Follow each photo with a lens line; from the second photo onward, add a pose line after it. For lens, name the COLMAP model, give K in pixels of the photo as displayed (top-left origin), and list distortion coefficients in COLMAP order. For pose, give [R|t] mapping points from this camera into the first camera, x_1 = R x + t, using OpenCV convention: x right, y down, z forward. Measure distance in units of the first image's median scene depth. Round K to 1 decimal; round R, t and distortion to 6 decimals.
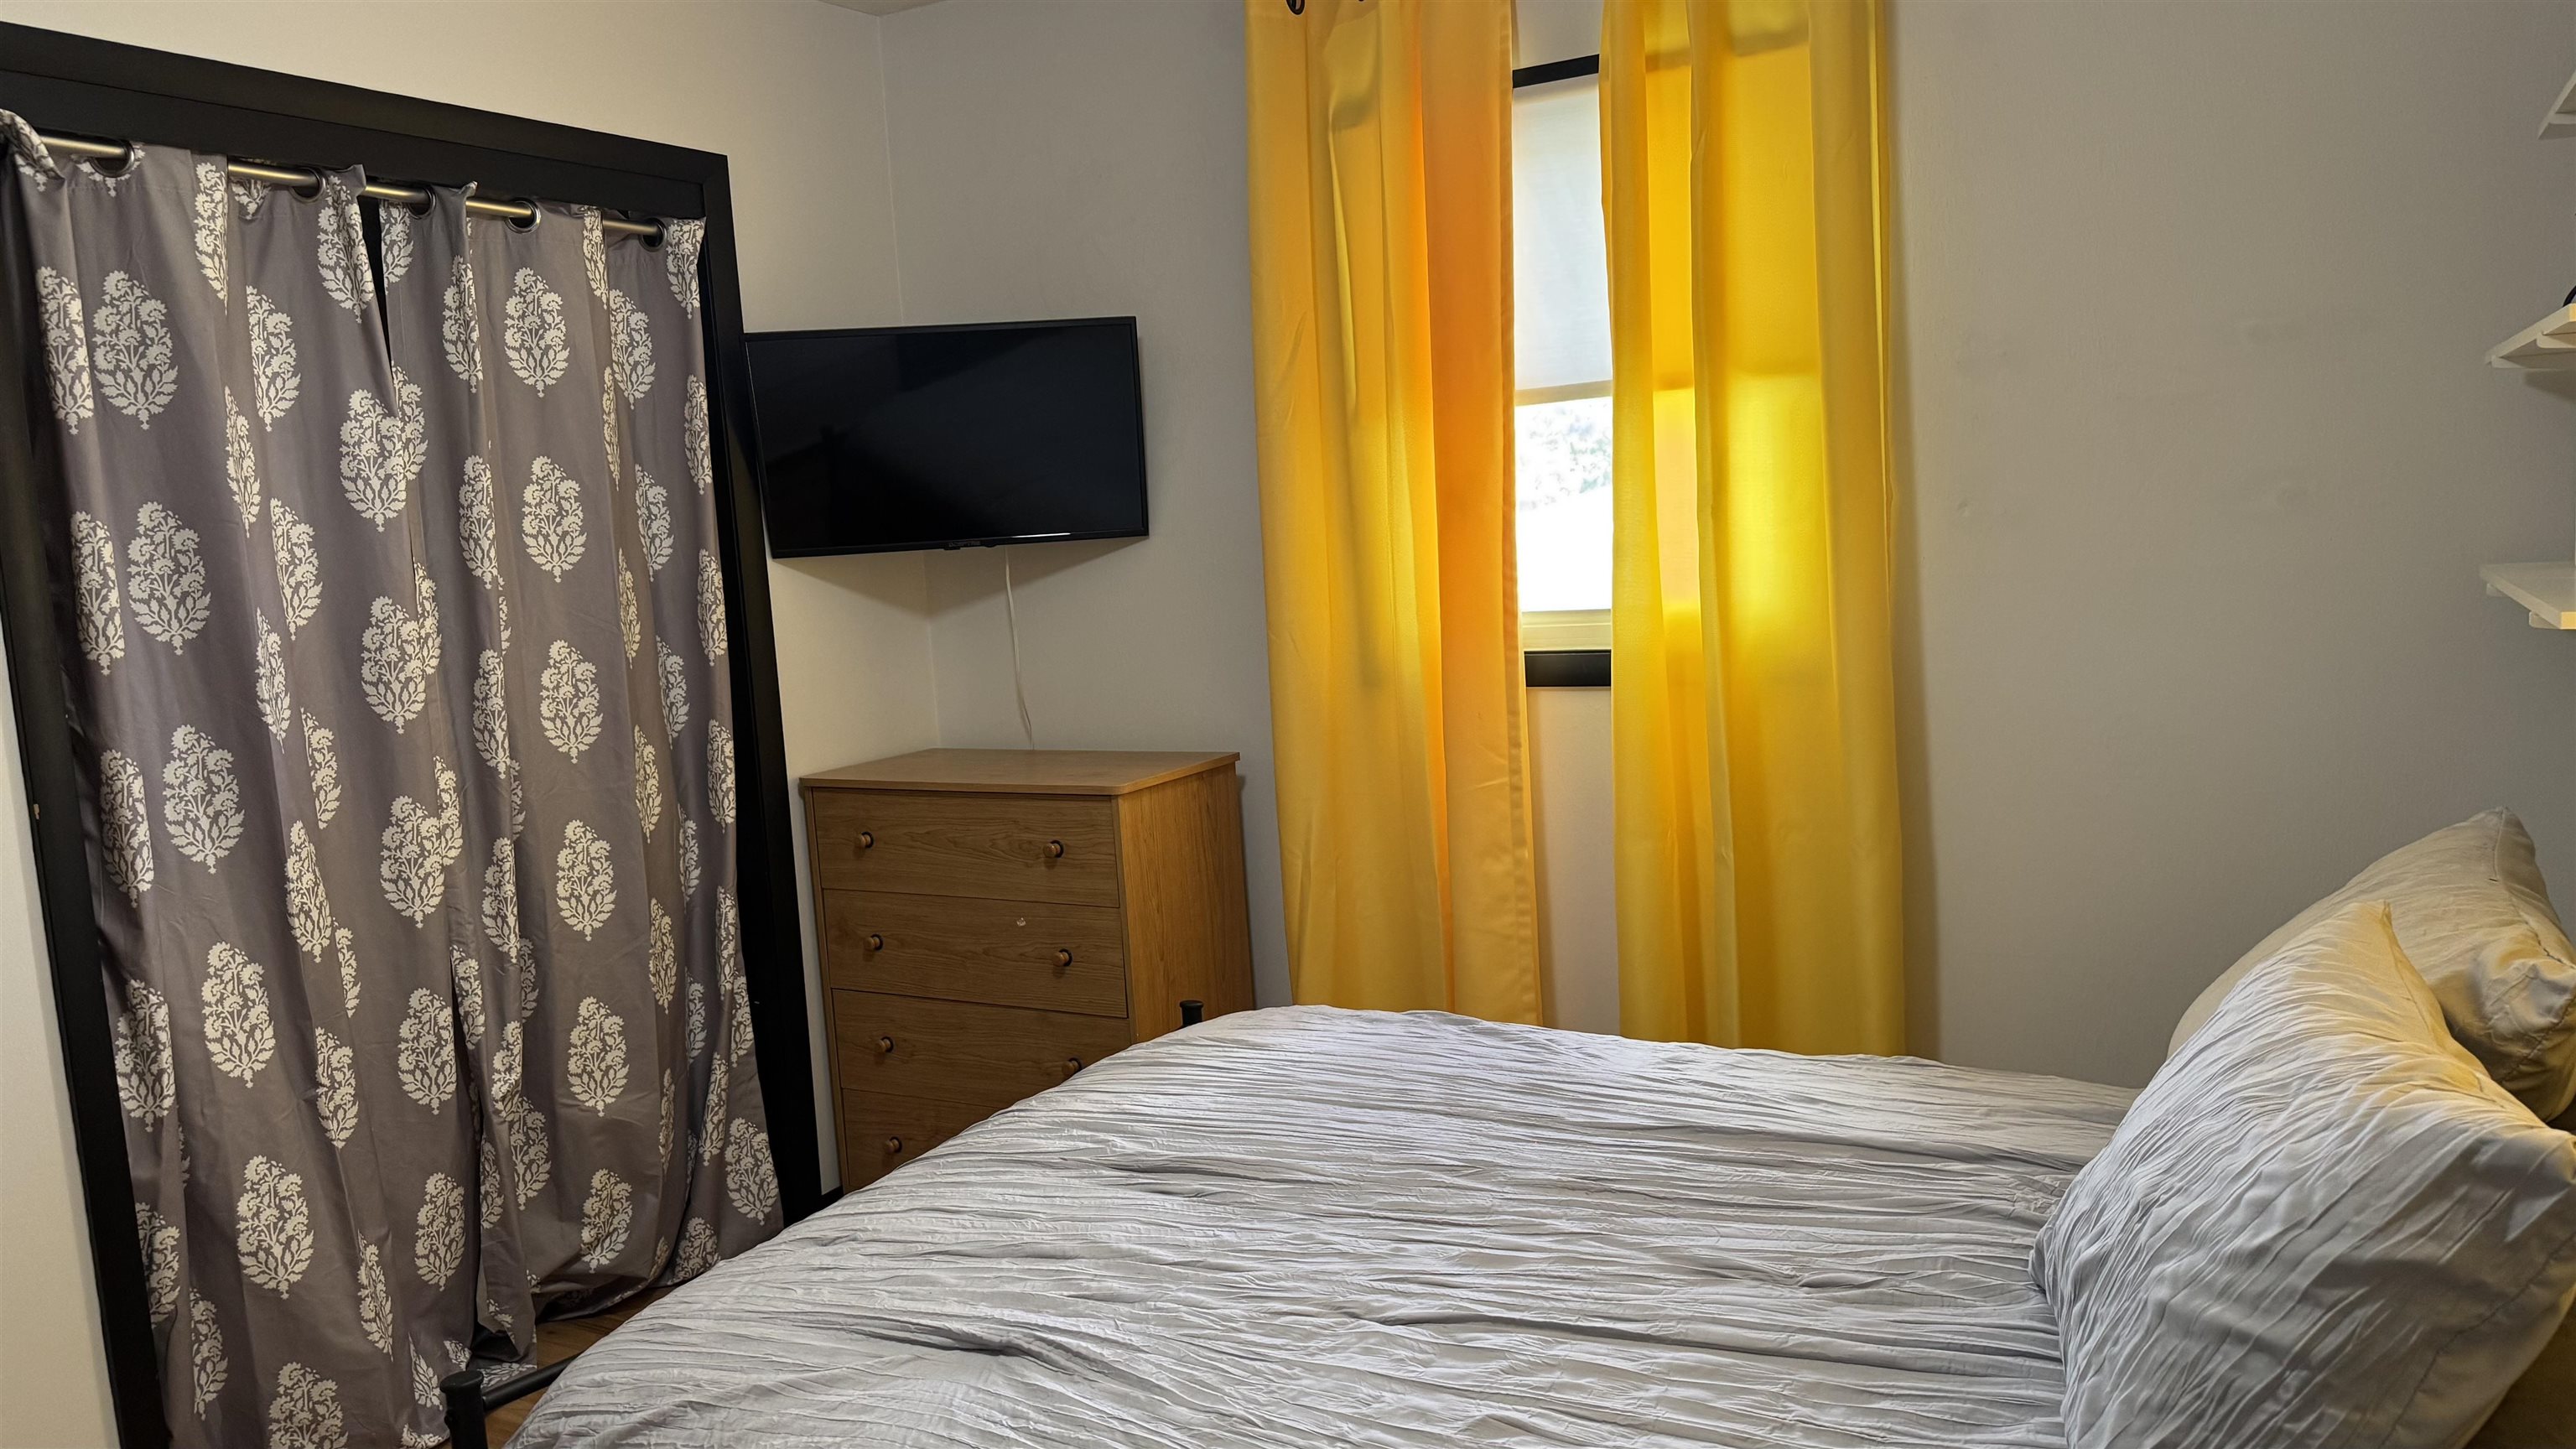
lens RADIAL K [[1813.2, 0, 1288.0], [0, 1813.2, 724.5], [0, 0, 1]] dist [0.125803, -0.213374]
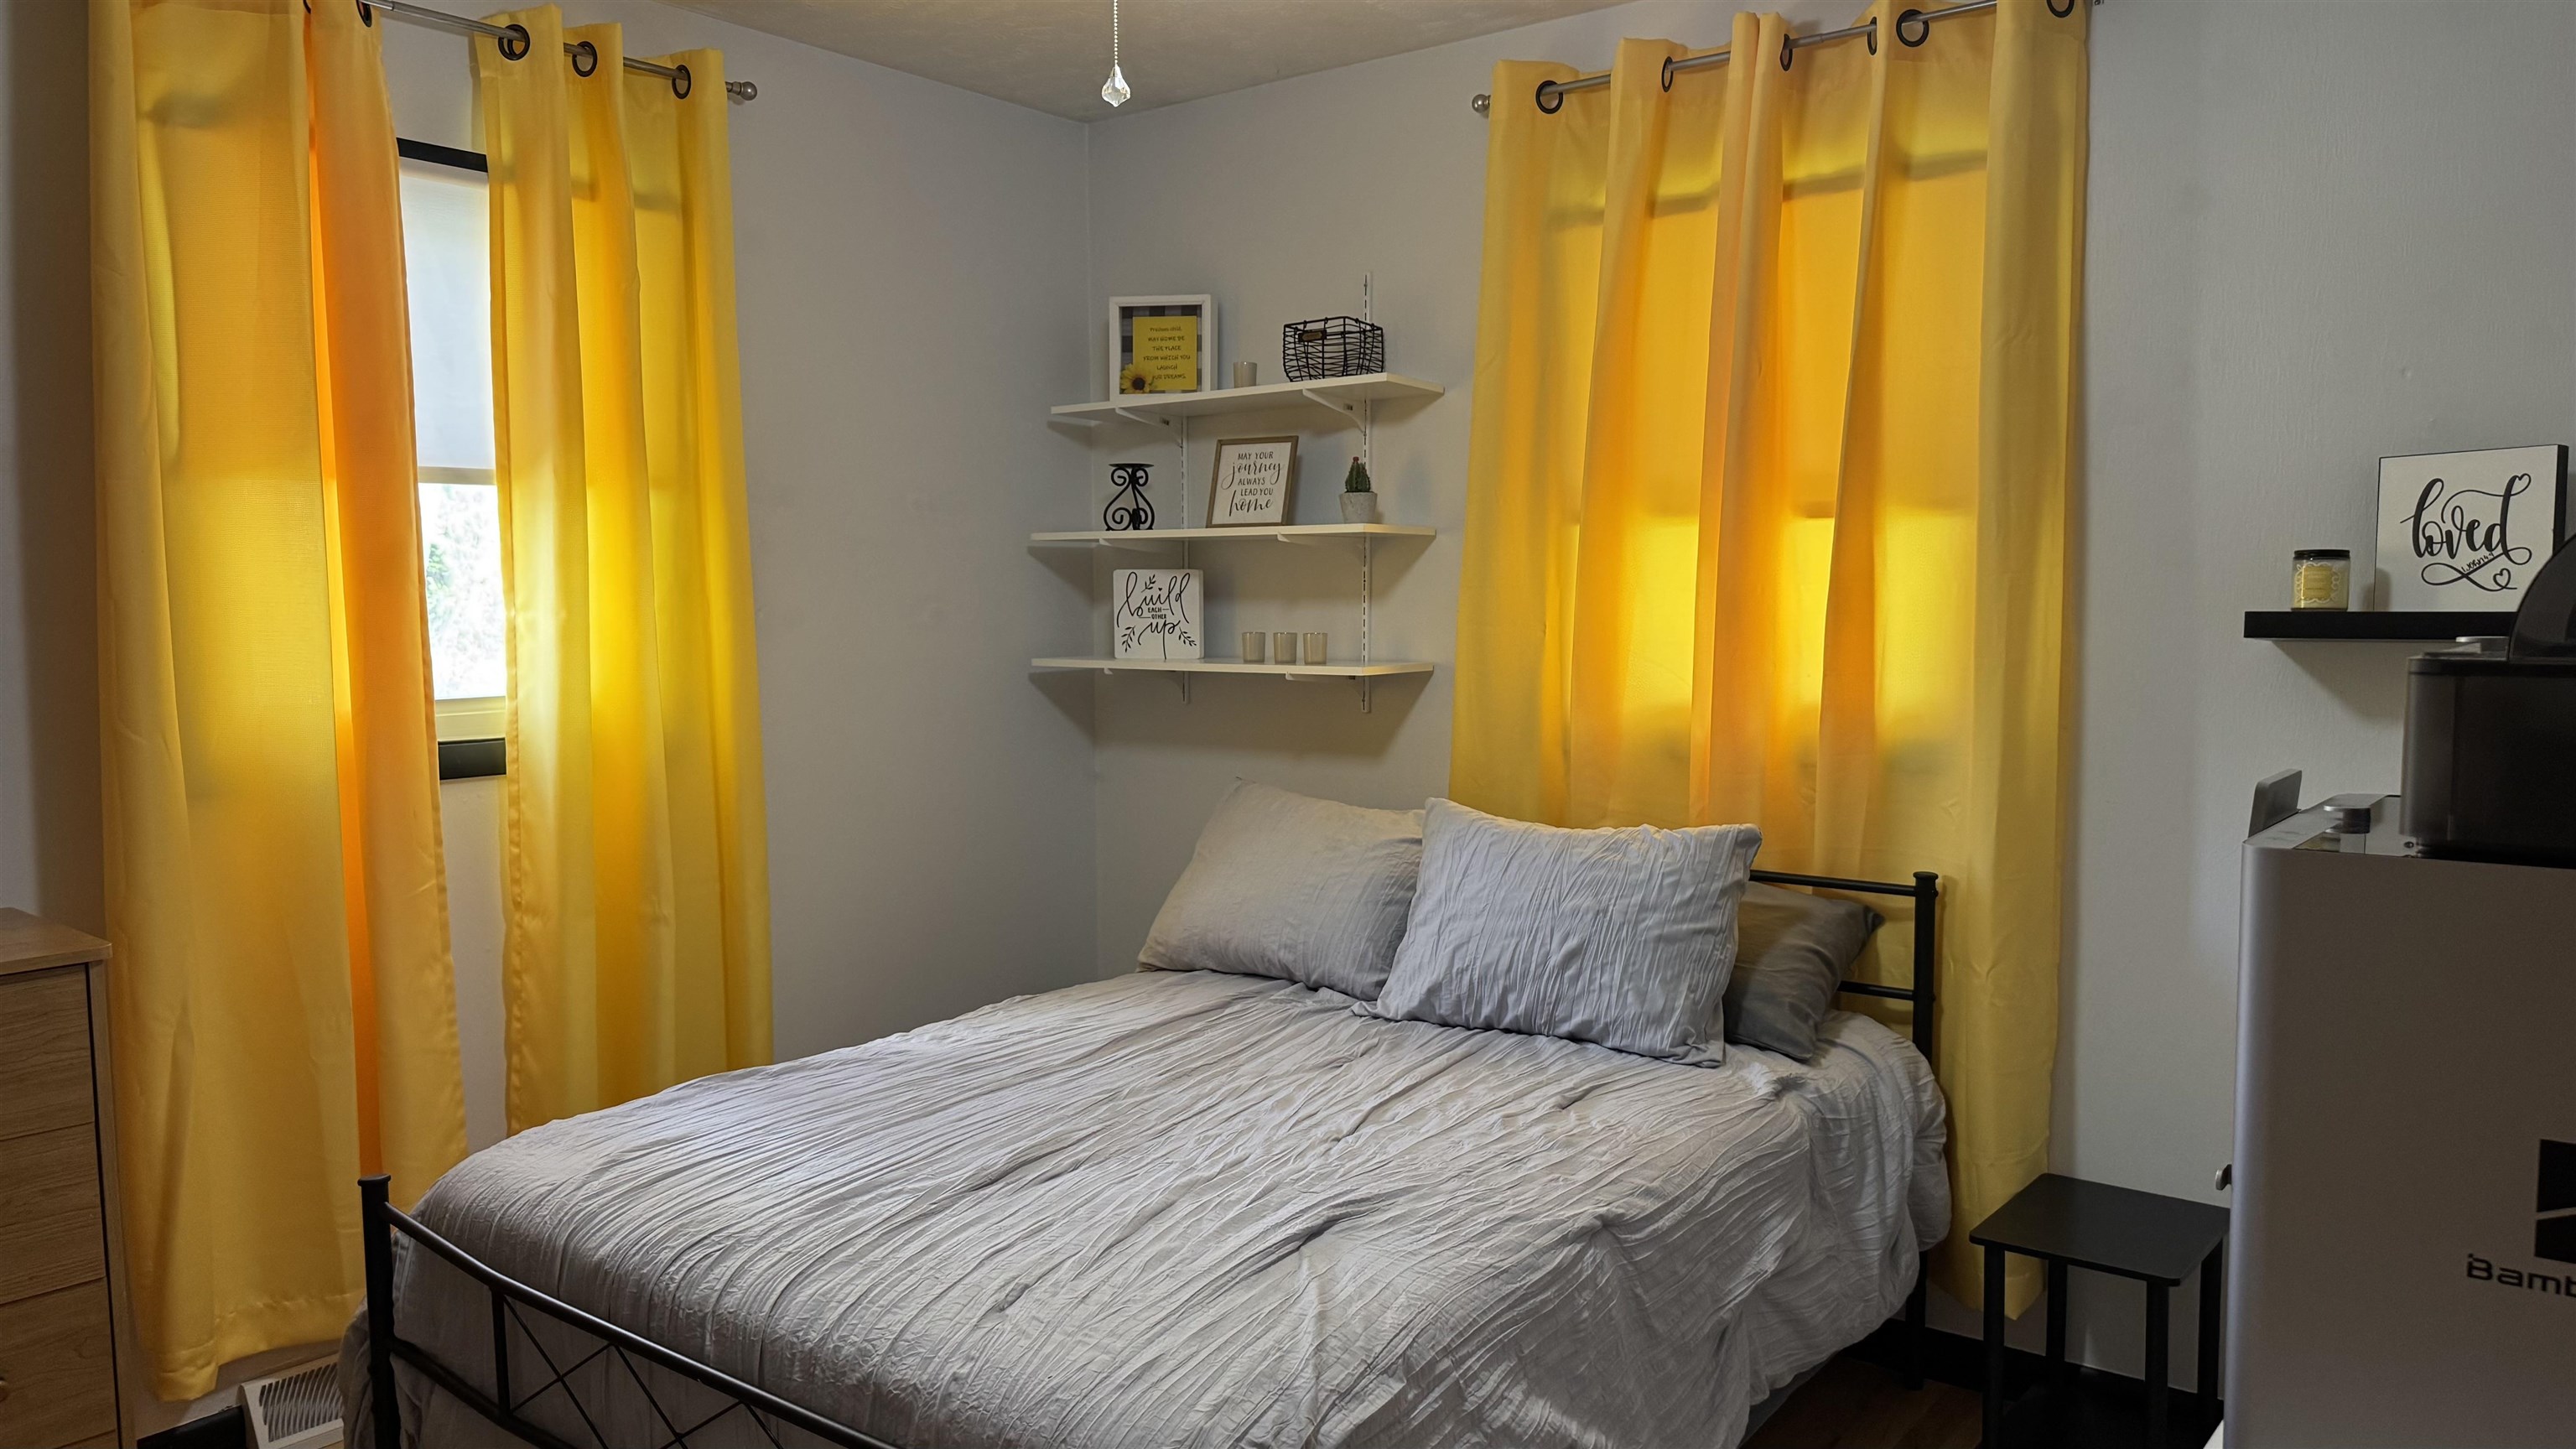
lens RADIAL K [[1813.2, 0, 1288.0], [0, 1813.2, 724.5], [0, 0, 1]] dist [0.125803, -0.213374]
pose [[0.142544, -0.023096, 0.989519, -1.118714], [0.104502, 0.994491, 0.008158, -0.017381], [-0.984256, 0.102244, 0.144172, 0.635930]]
